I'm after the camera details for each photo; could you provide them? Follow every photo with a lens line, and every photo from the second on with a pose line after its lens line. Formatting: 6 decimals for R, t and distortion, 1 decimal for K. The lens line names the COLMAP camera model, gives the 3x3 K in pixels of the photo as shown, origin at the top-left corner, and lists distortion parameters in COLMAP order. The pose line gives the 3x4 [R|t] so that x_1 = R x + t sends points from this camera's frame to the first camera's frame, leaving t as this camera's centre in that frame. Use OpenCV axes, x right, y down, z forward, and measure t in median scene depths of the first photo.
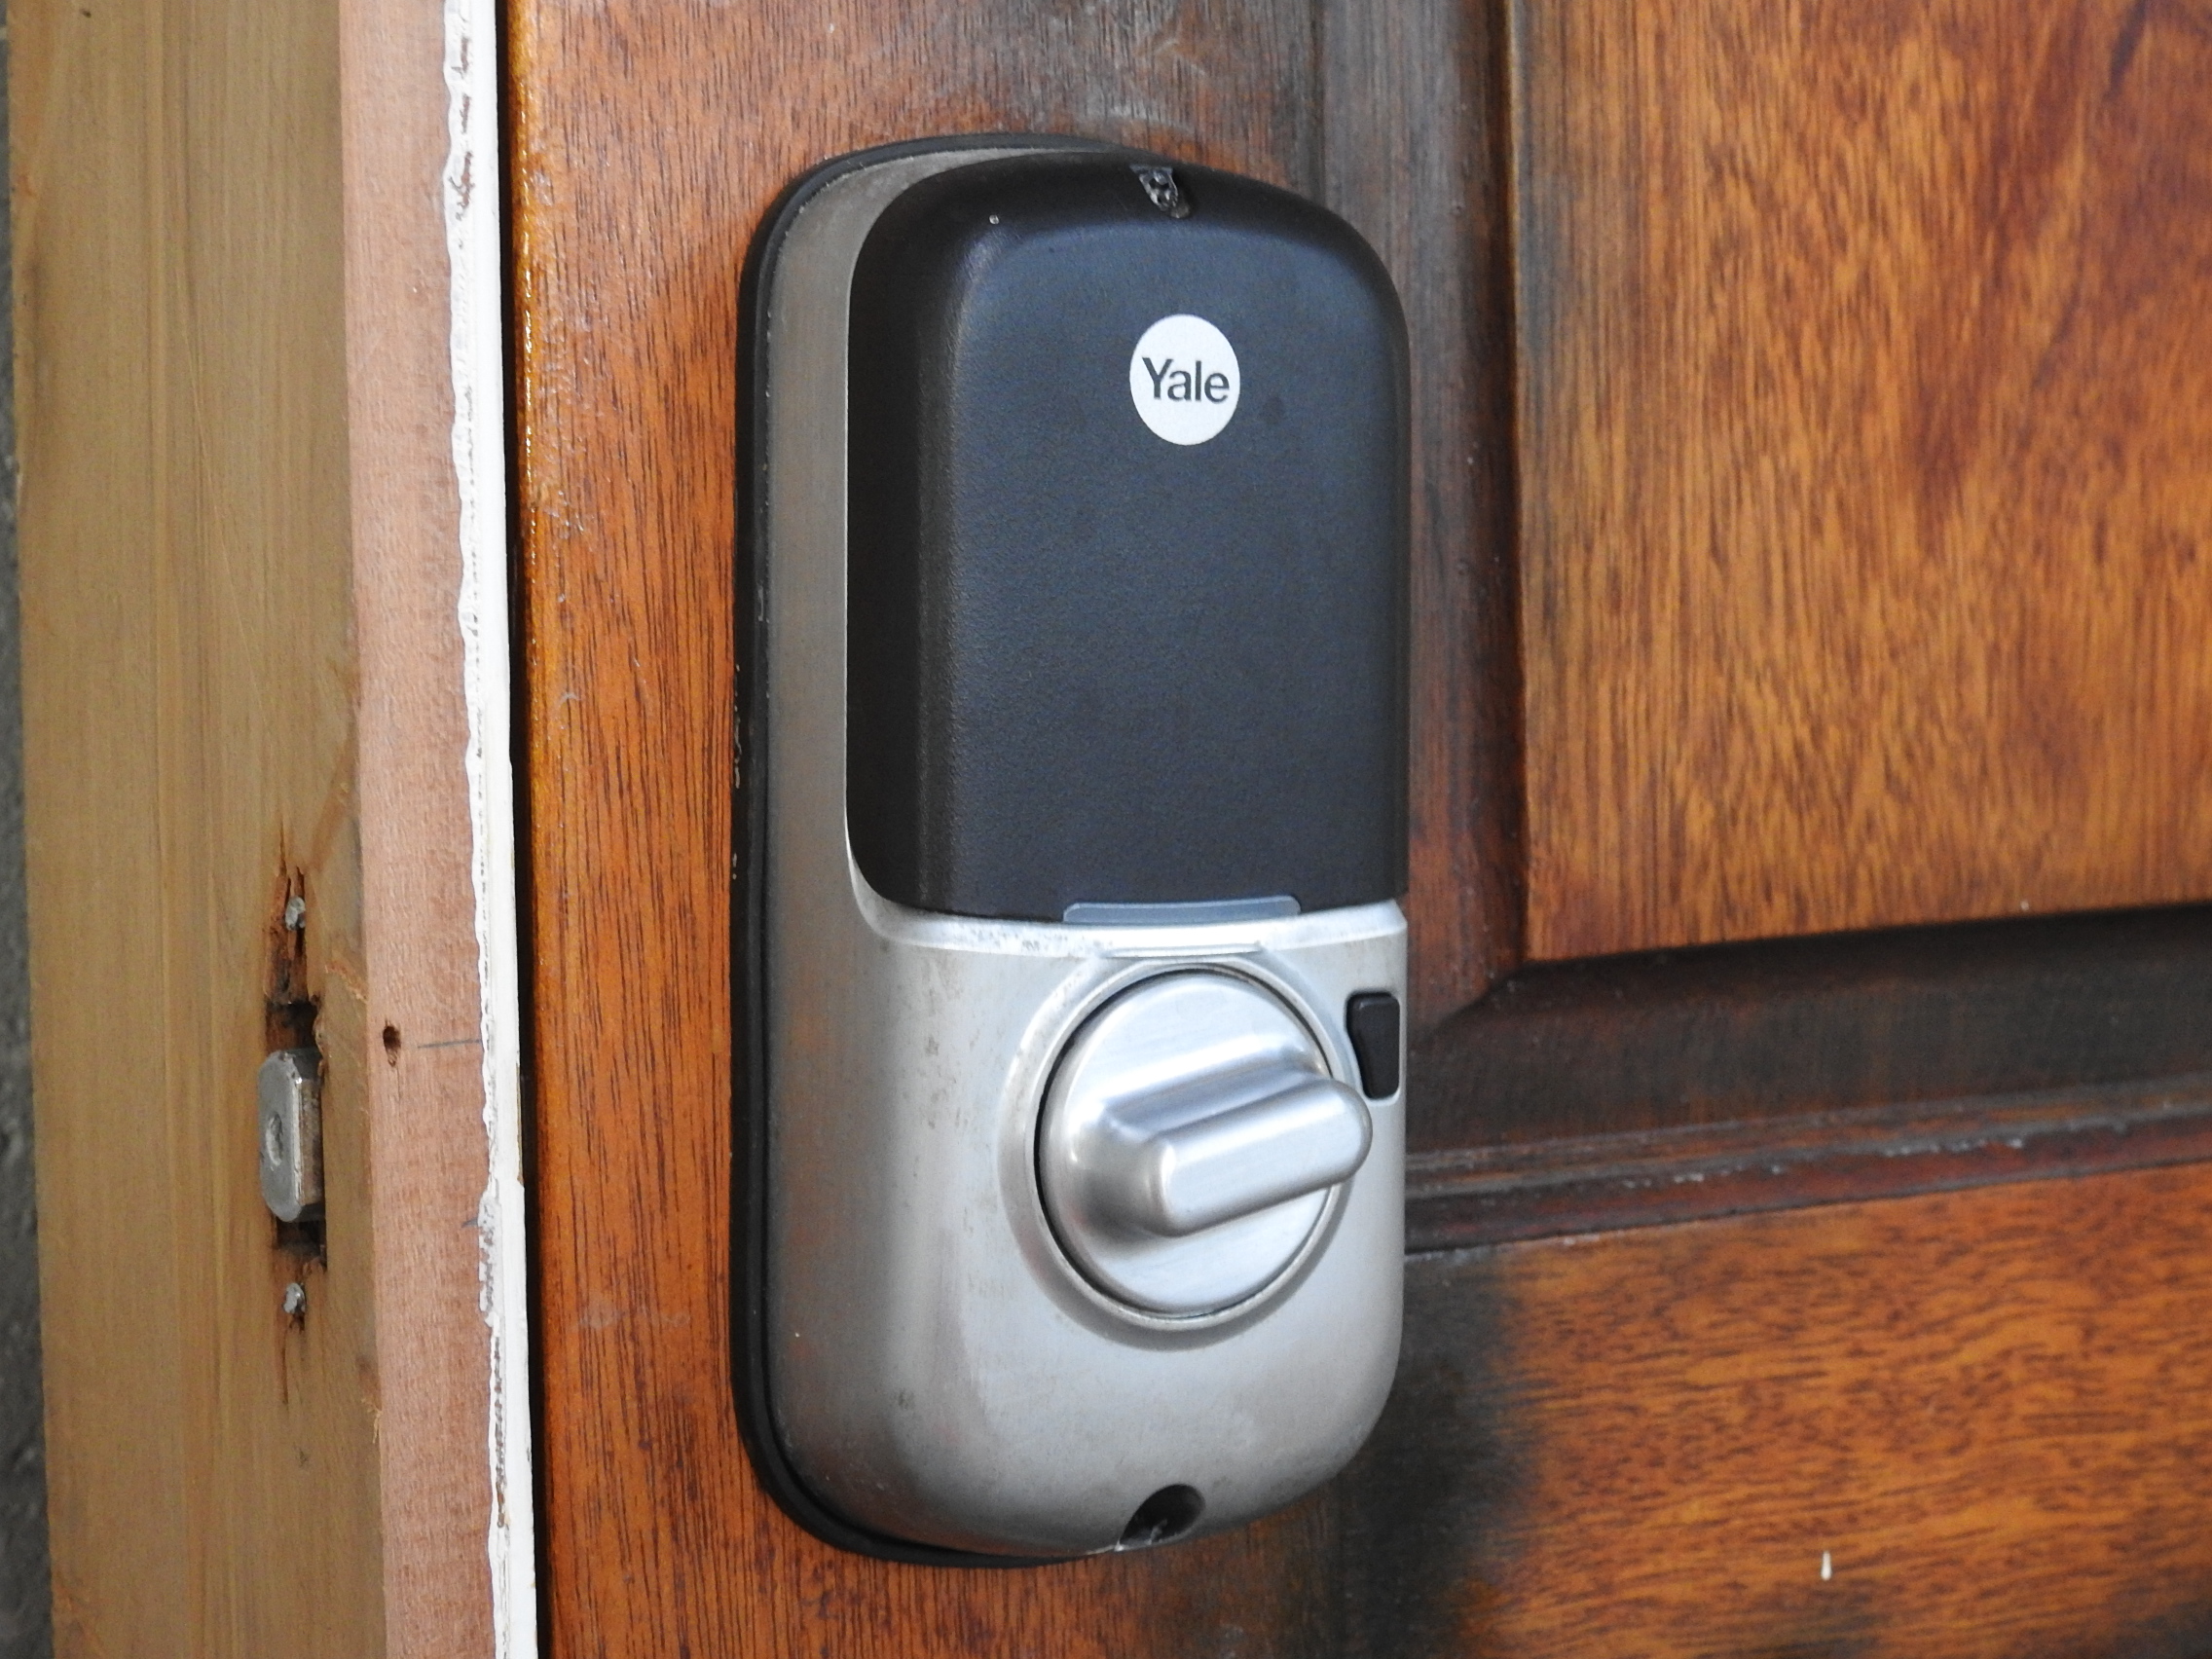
lens RADIAL K [[4472.4, 0, 1106.6], [0, 4472.4, 830.8], [0, 0, 1]] dist [-0.094504, 0.000000]
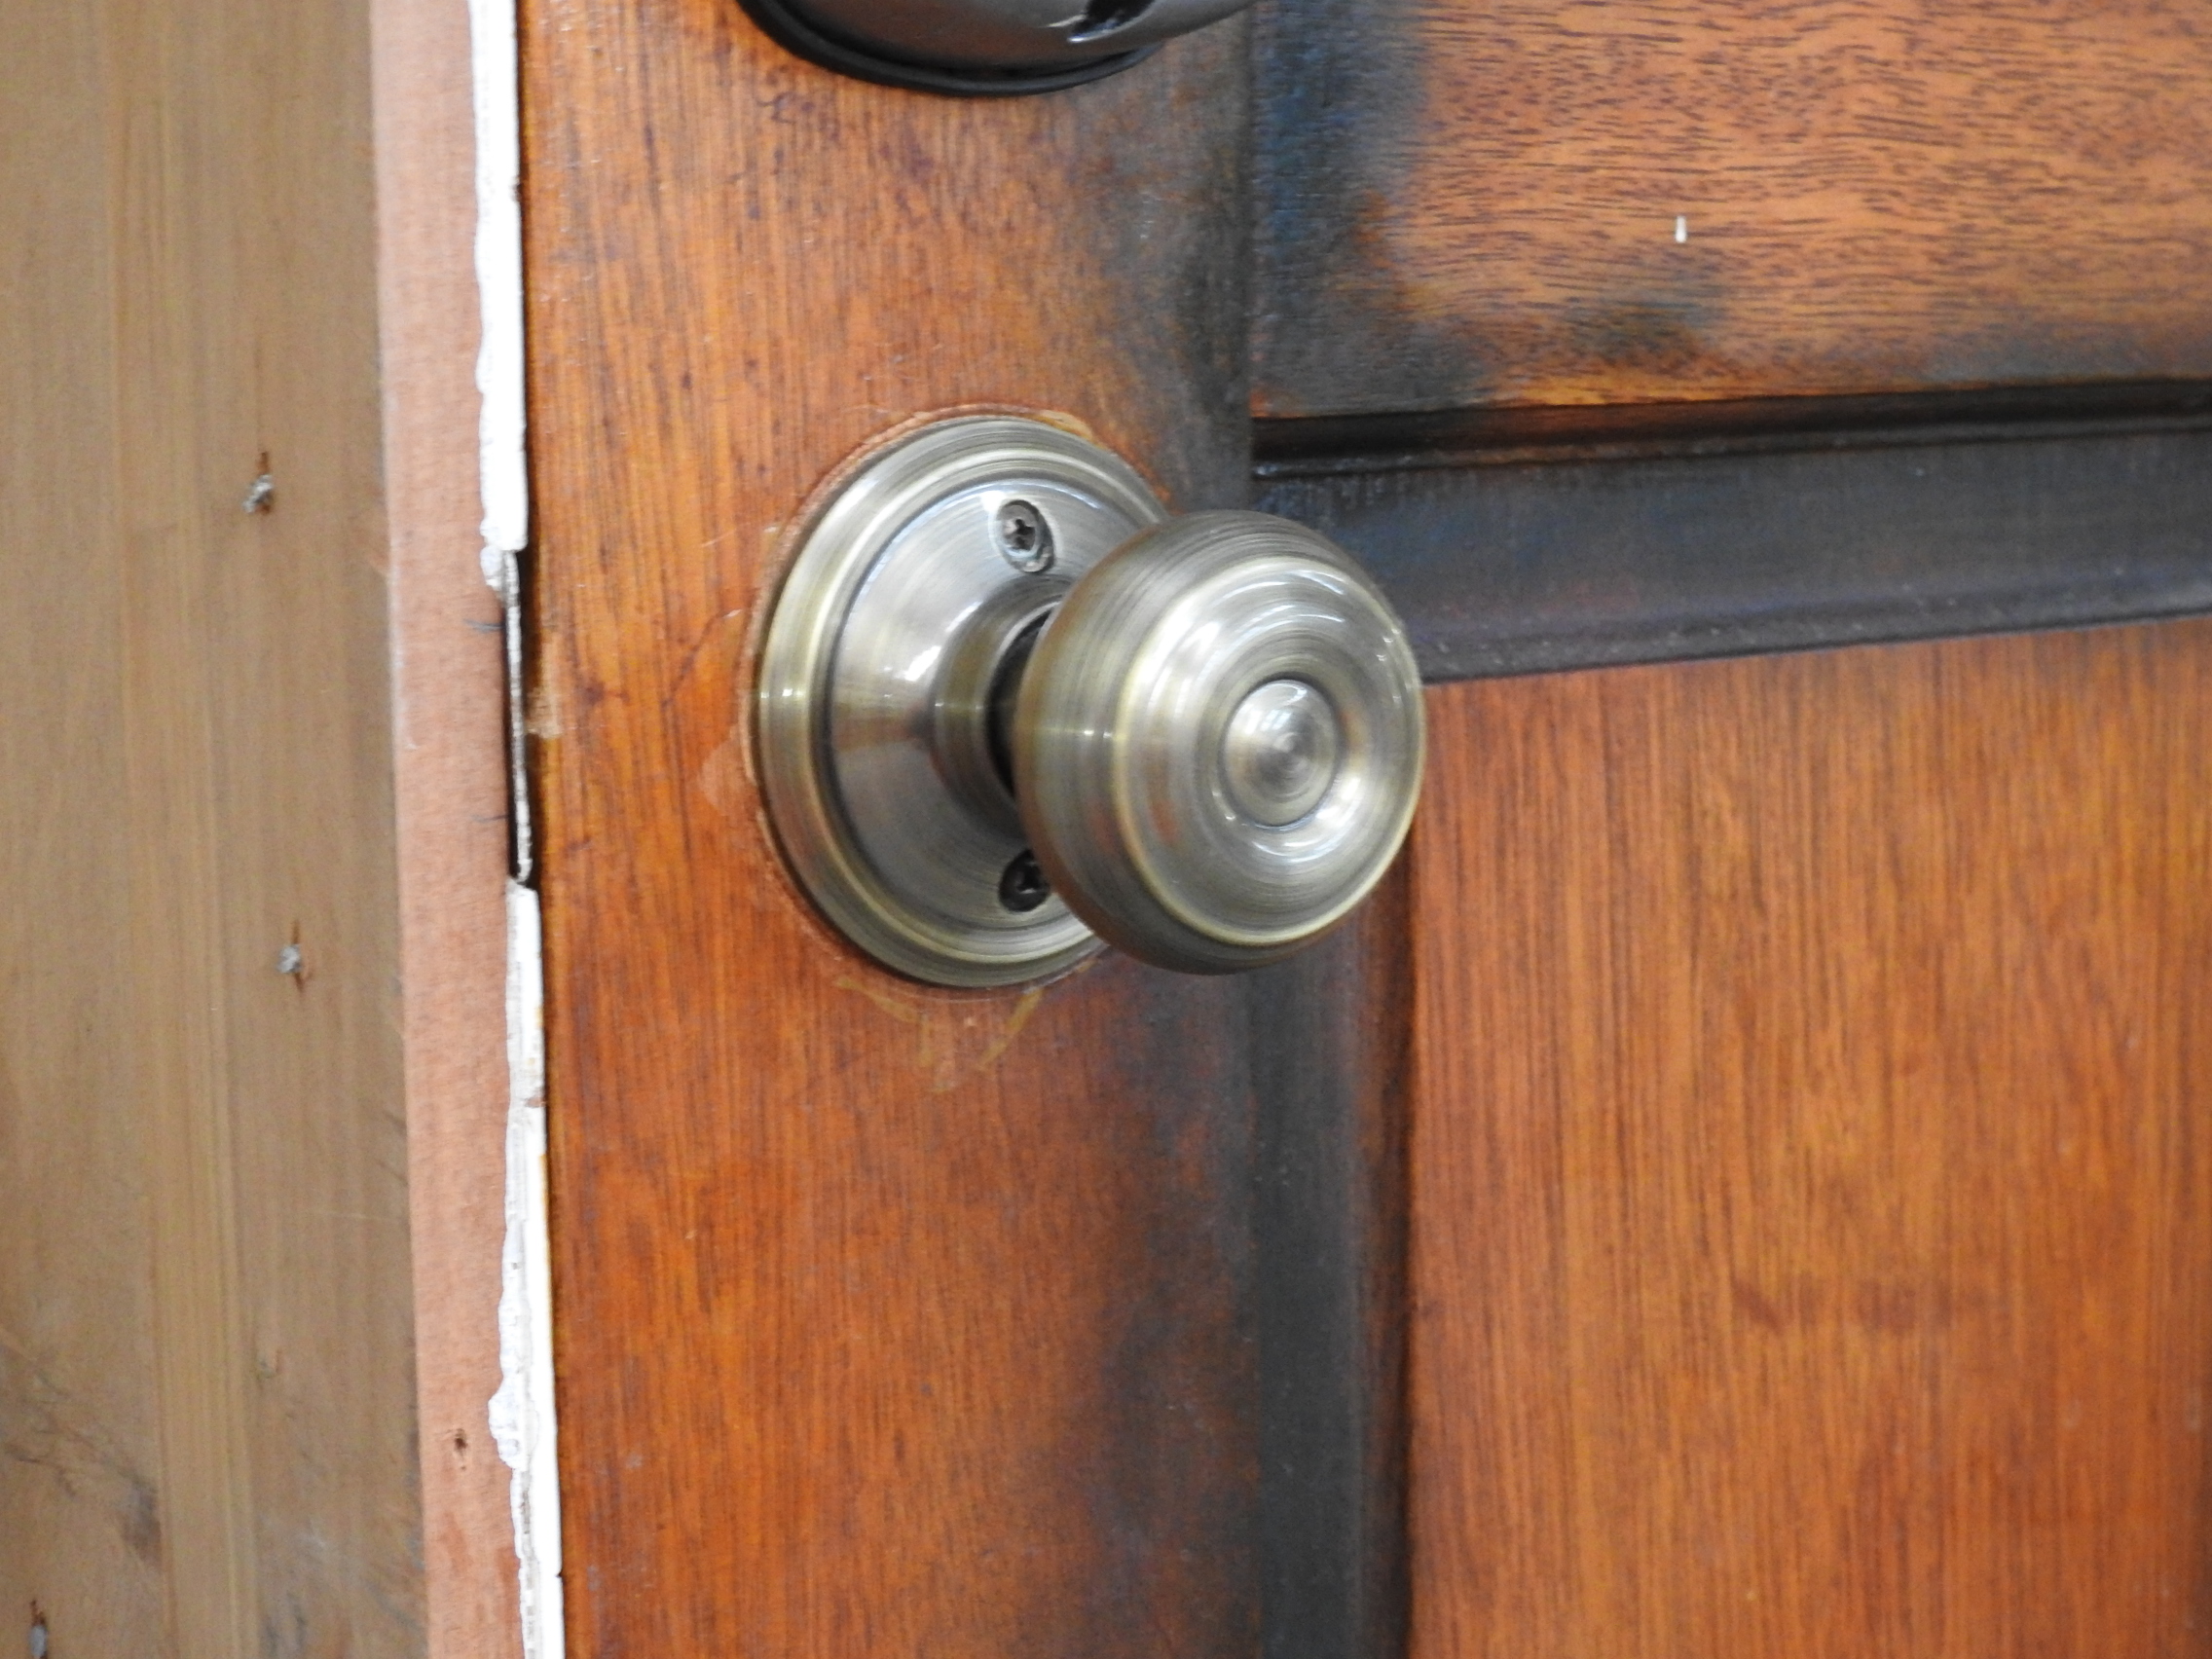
lens RADIAL K [[4472.4, 0, 1105.8], [0, 4472.4, 826.2], [0, 0, 1]] dist [-0.094504, 0.000000]
pose [[0.991325, -0.008864, 0.131138, -0.109094], [-0.000338, 0.997548, 0.069987, 0.234040], [-0.131436, -0.069424, 0.988891, -0.016346]]
